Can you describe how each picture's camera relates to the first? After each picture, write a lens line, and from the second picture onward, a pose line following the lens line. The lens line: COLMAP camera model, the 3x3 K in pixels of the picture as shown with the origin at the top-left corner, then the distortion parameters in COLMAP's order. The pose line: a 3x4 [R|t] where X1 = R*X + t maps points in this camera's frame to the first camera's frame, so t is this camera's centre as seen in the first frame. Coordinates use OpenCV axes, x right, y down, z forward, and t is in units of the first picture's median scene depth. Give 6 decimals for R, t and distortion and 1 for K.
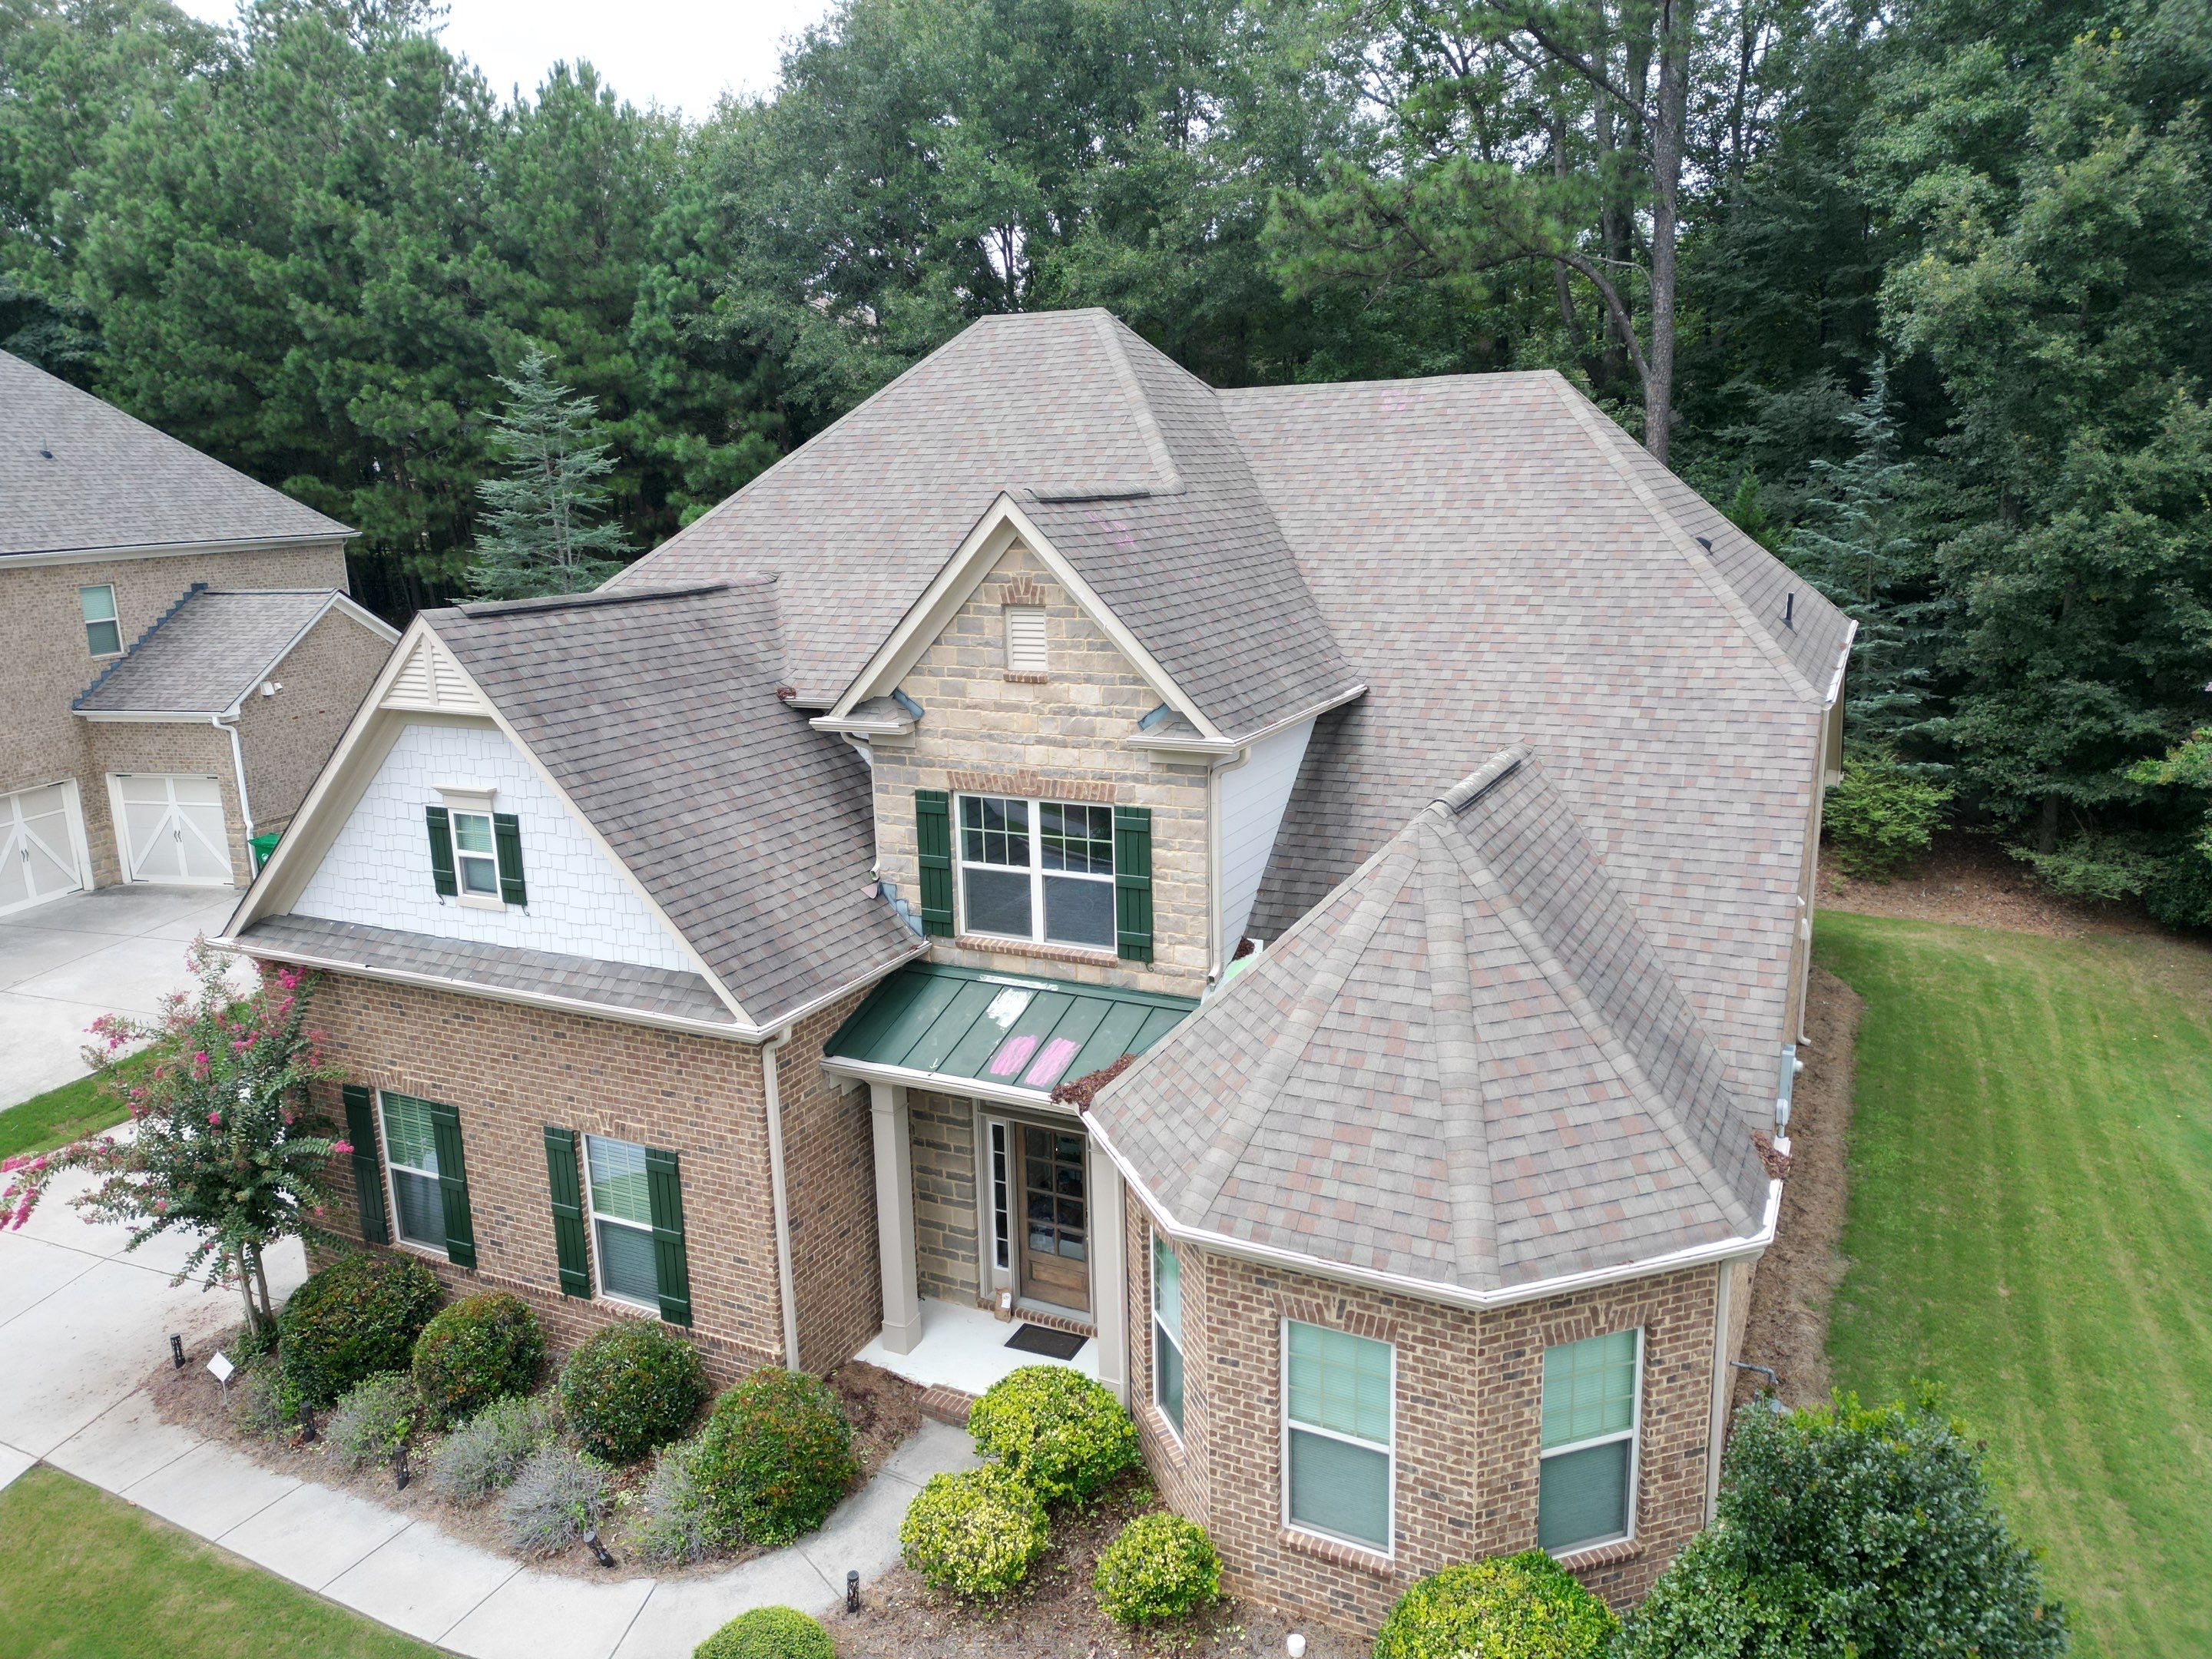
lens RADIAL K [[1541.0, 0, 1106.0], [0, 1541.0, 829.5], [0, 0, 1]] dist [0.089015, -0.084860]
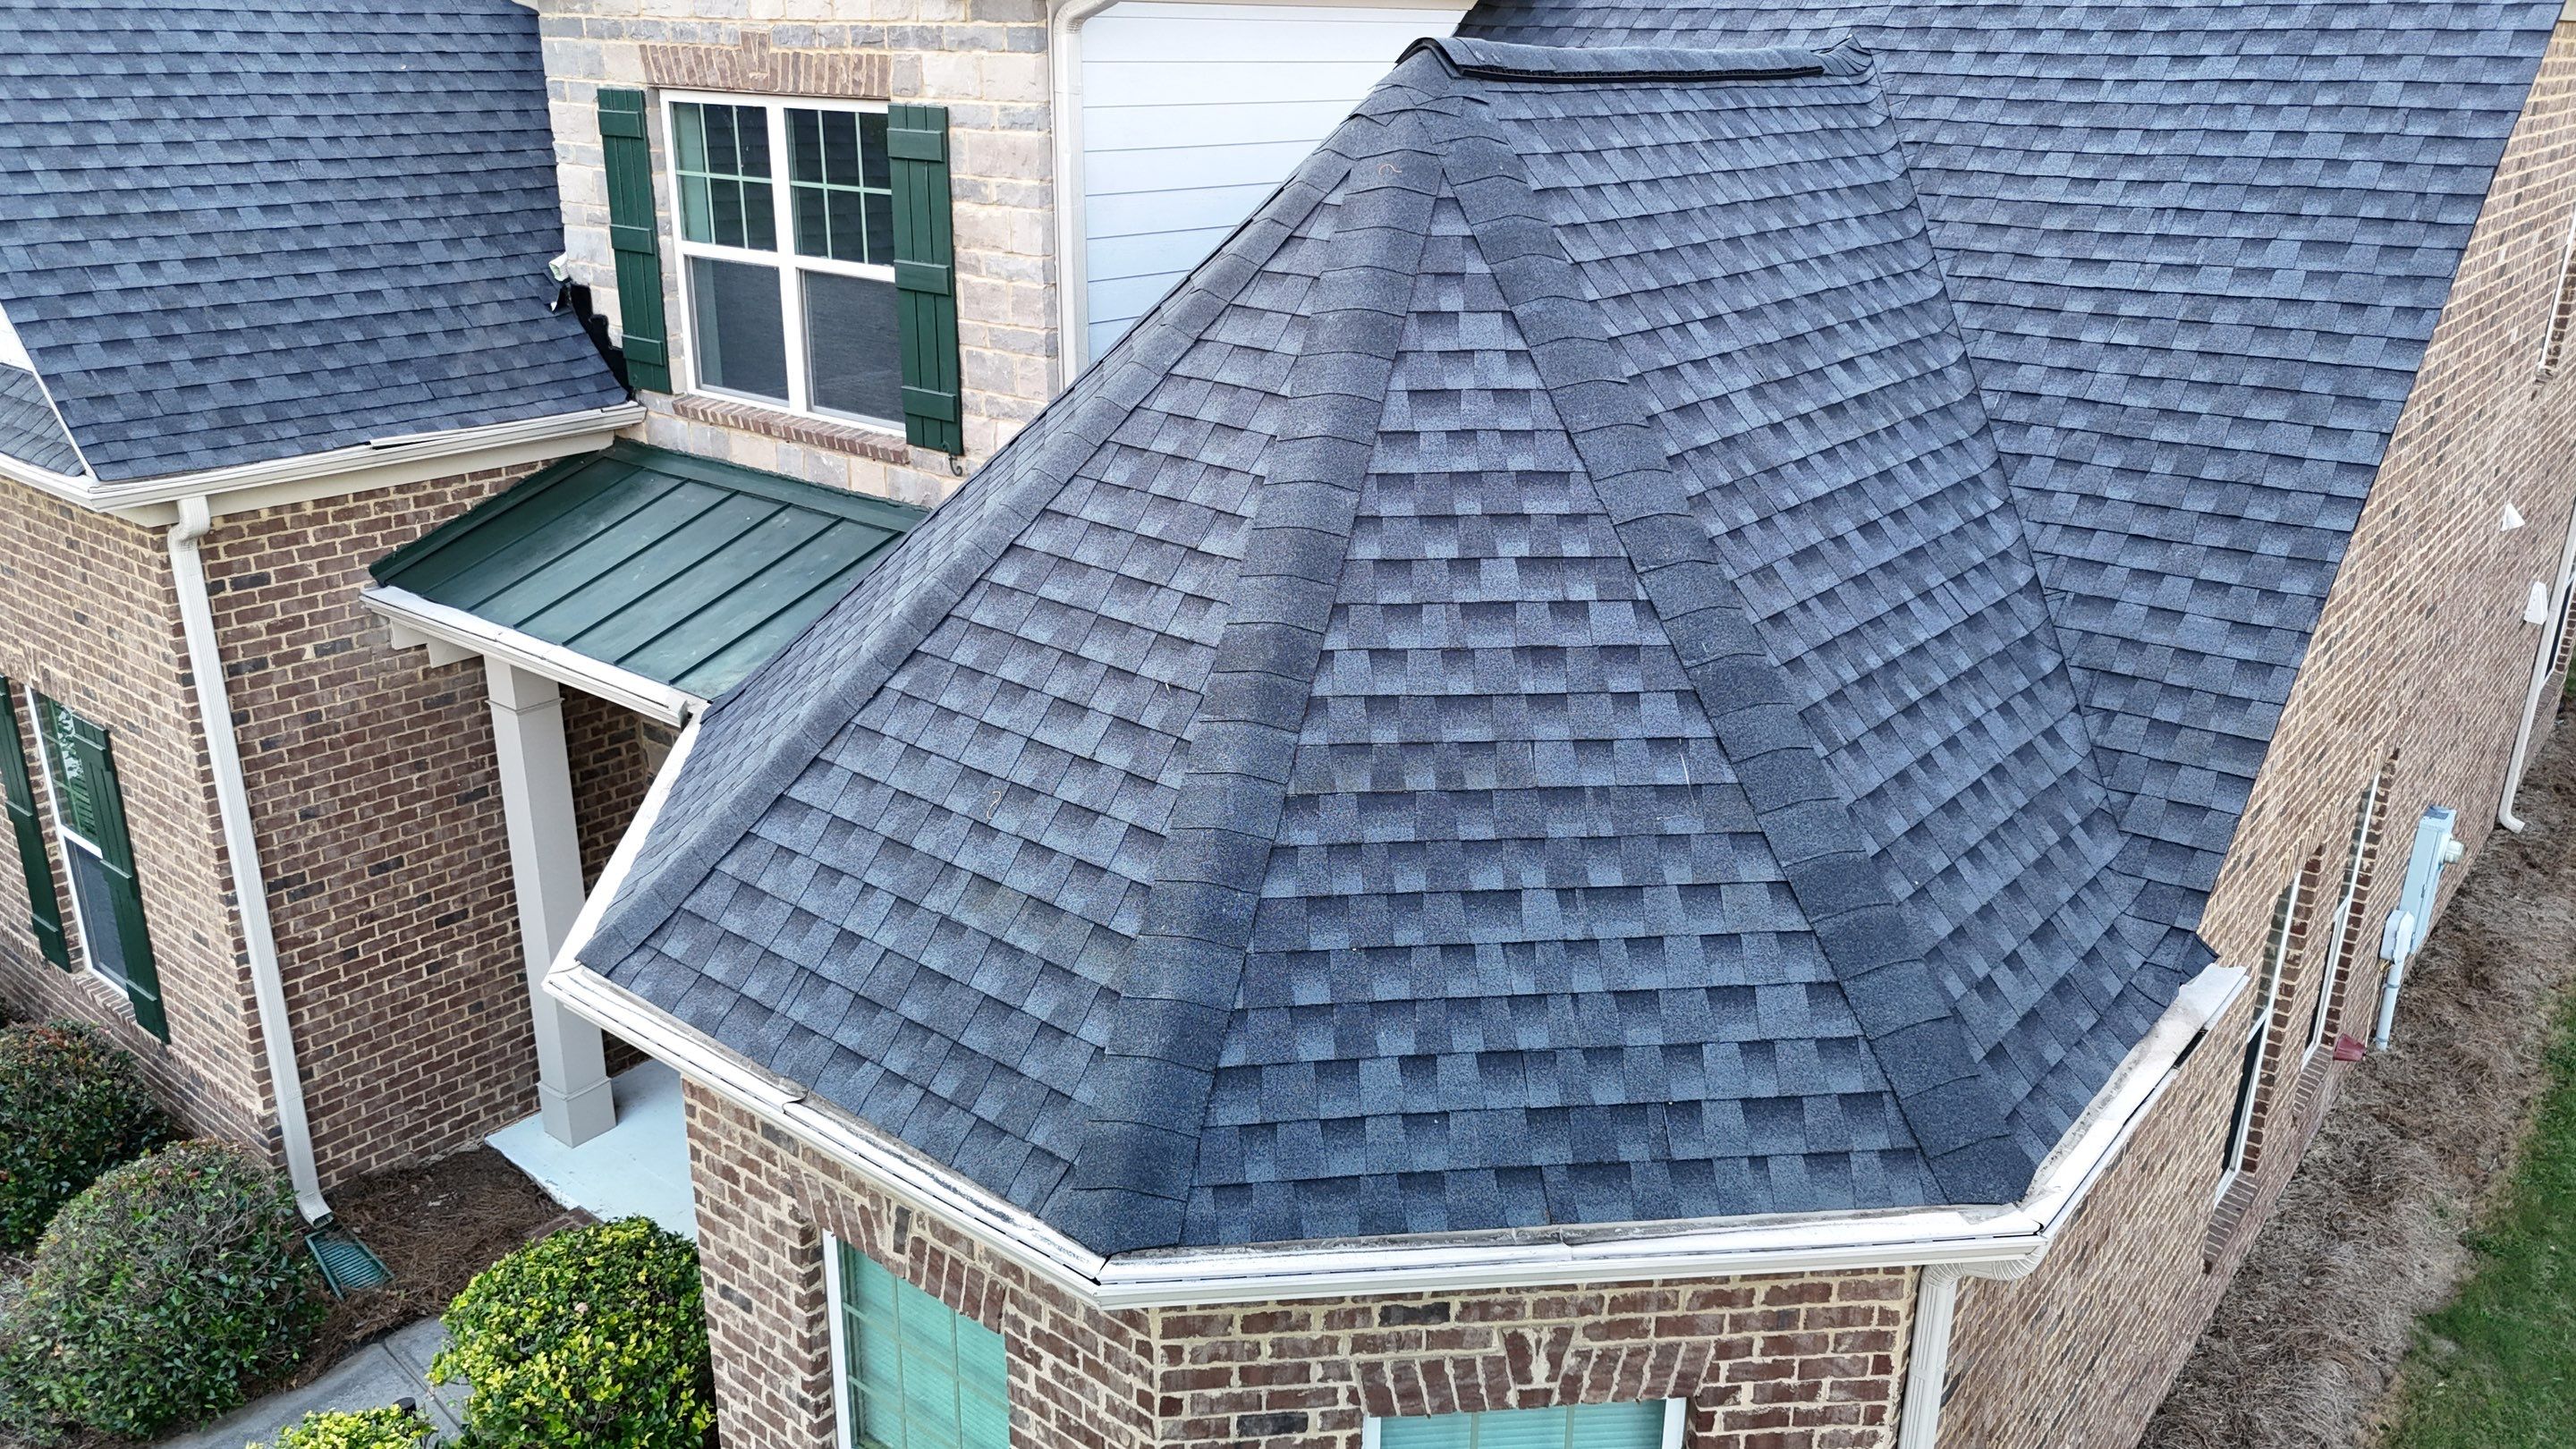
lens RADIAL K [[1919.5, 0, 1263.0], [0, 1919.5, 723.8], [0, 0, 1]] dist [0.033708, -0.005669]
pose [[0.974510, 0.110994, -0.194961, 0.246592], [-0.087120, 0.988063, 0.127050, 0.084674], [0.206736, -0.106826, 0.972547, 0.425714]]
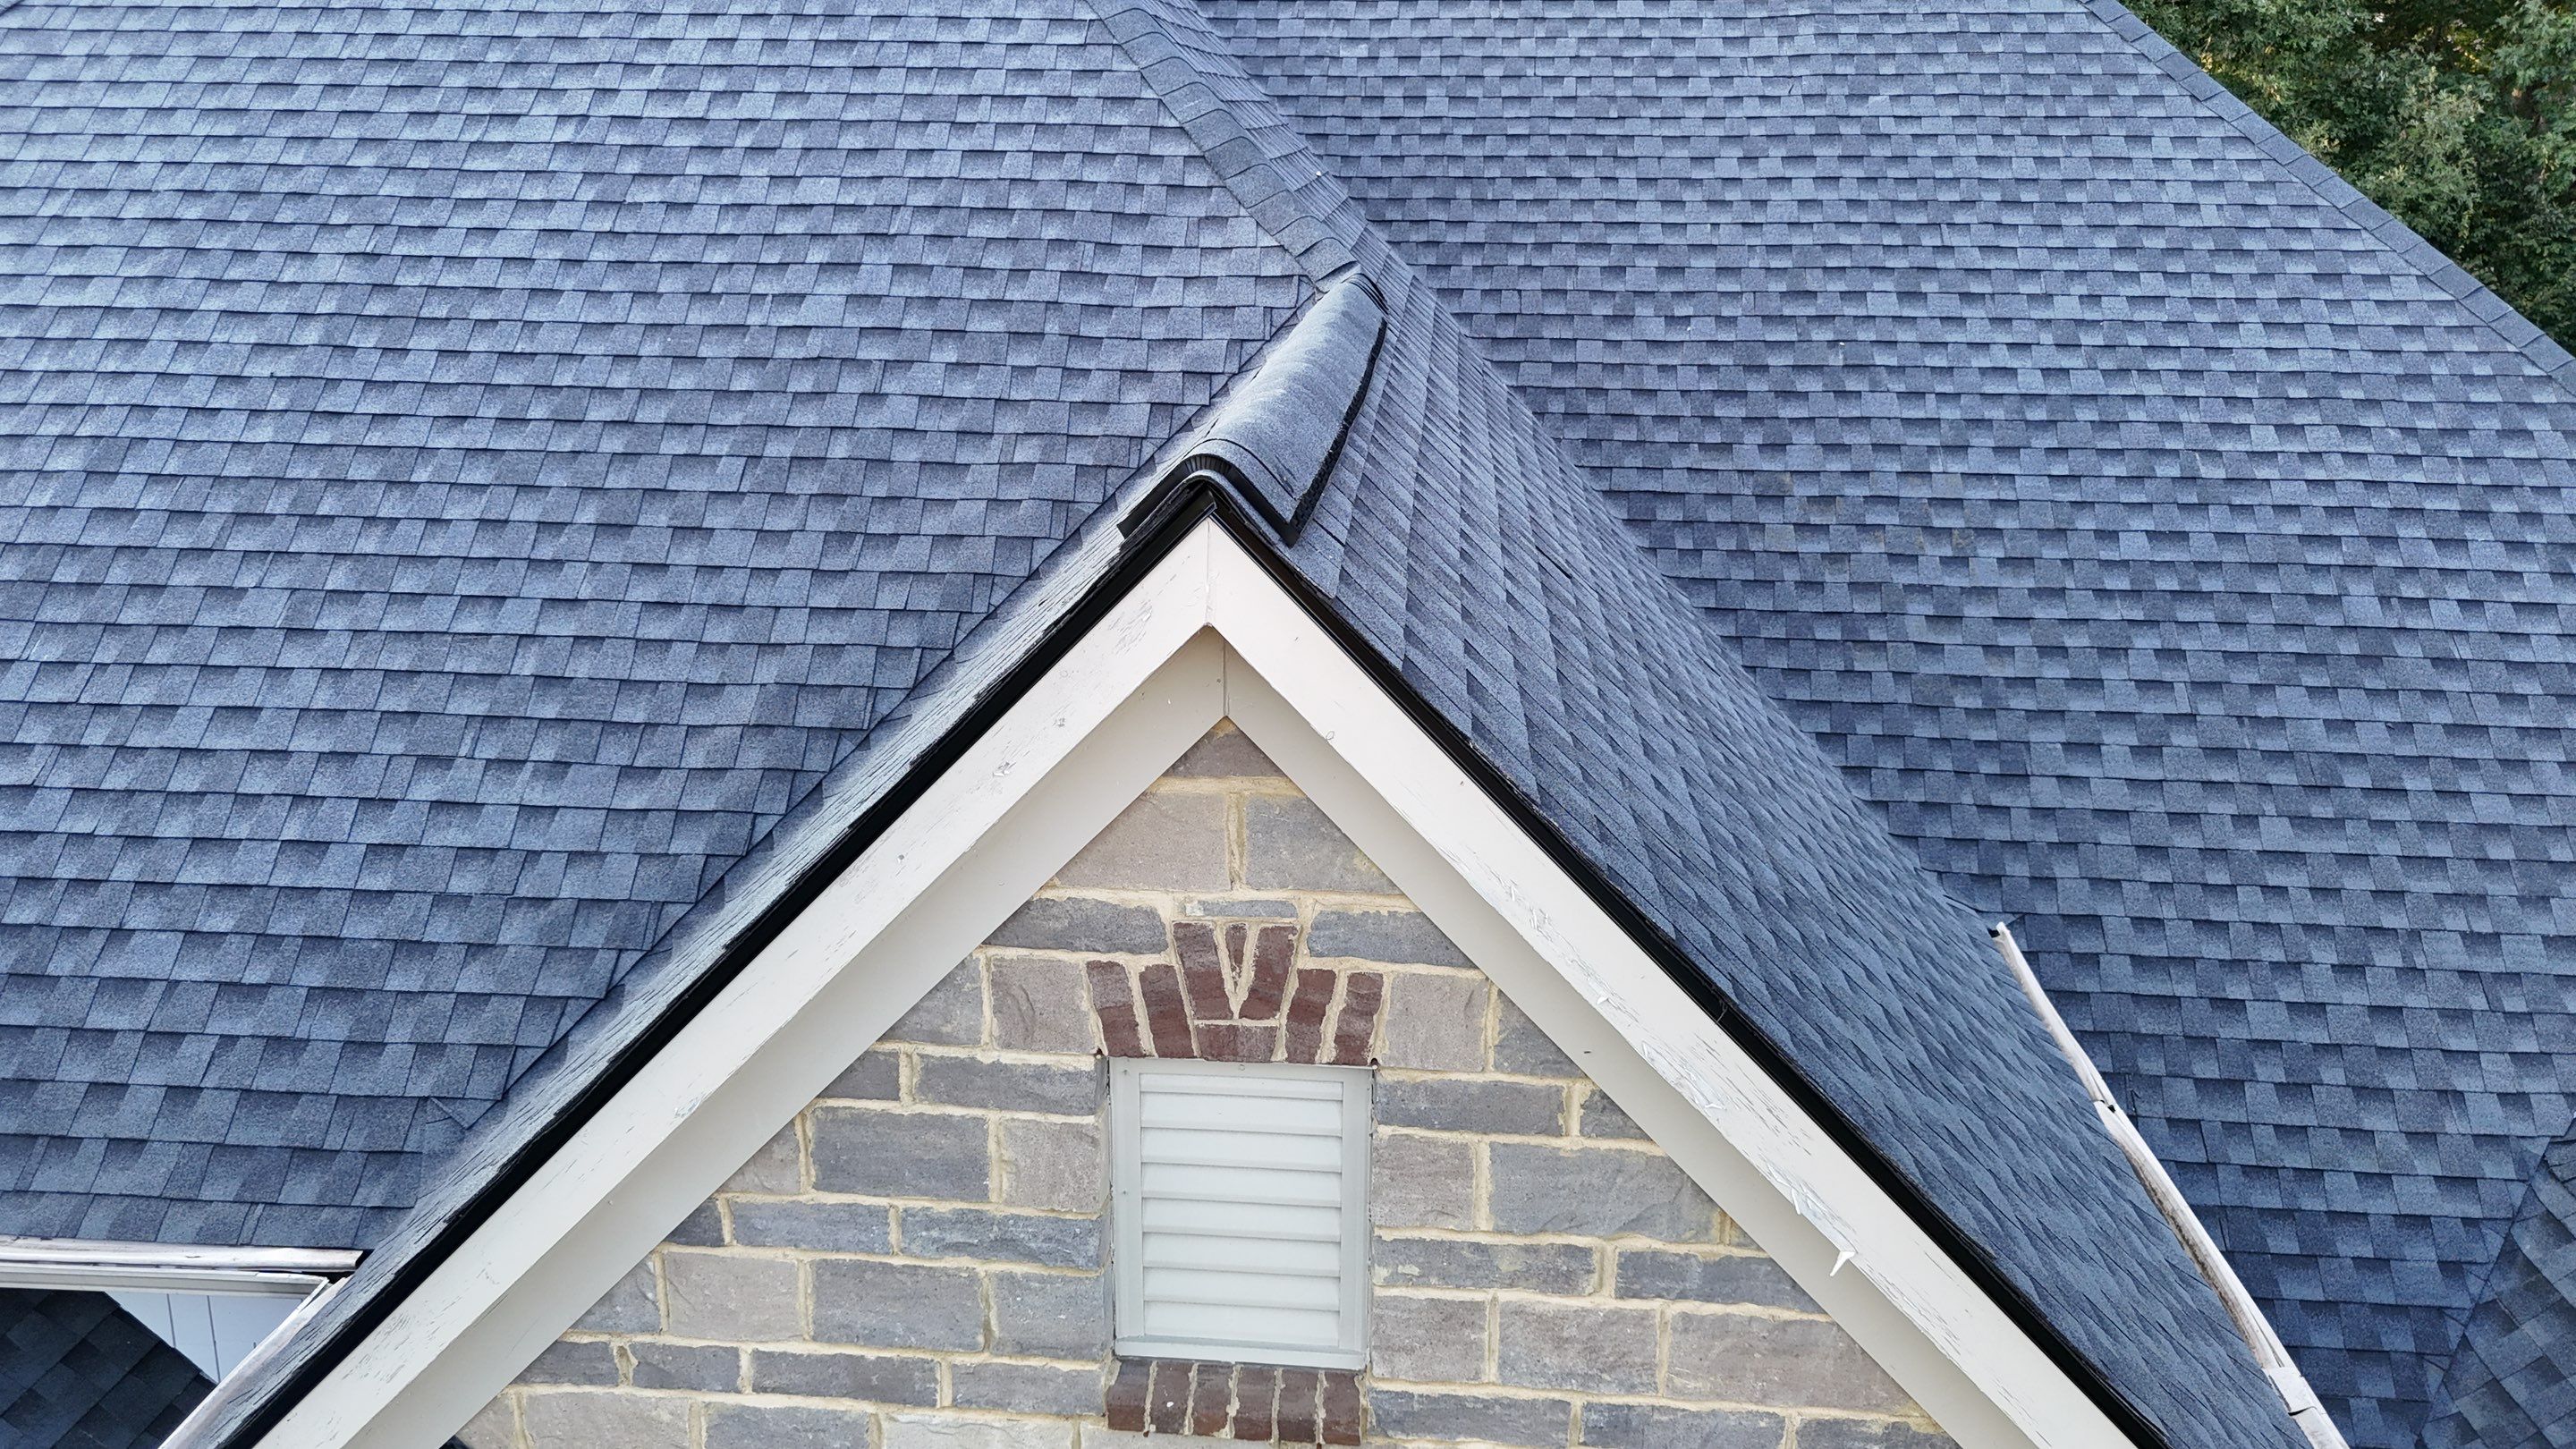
lens RADIAL K [[1975.4, 0, 1343.1], [0, 1975.4, 720.8], [0, 0, 1]] dist [0.011715, -0.000294]
pose [[0.924611, -0.079041, 0.372623, -0.122535], [0.053632, 0.995503, 0.078086, -0.198596], [-0.377119, -0.052215, 0.924692, 0.768724]]
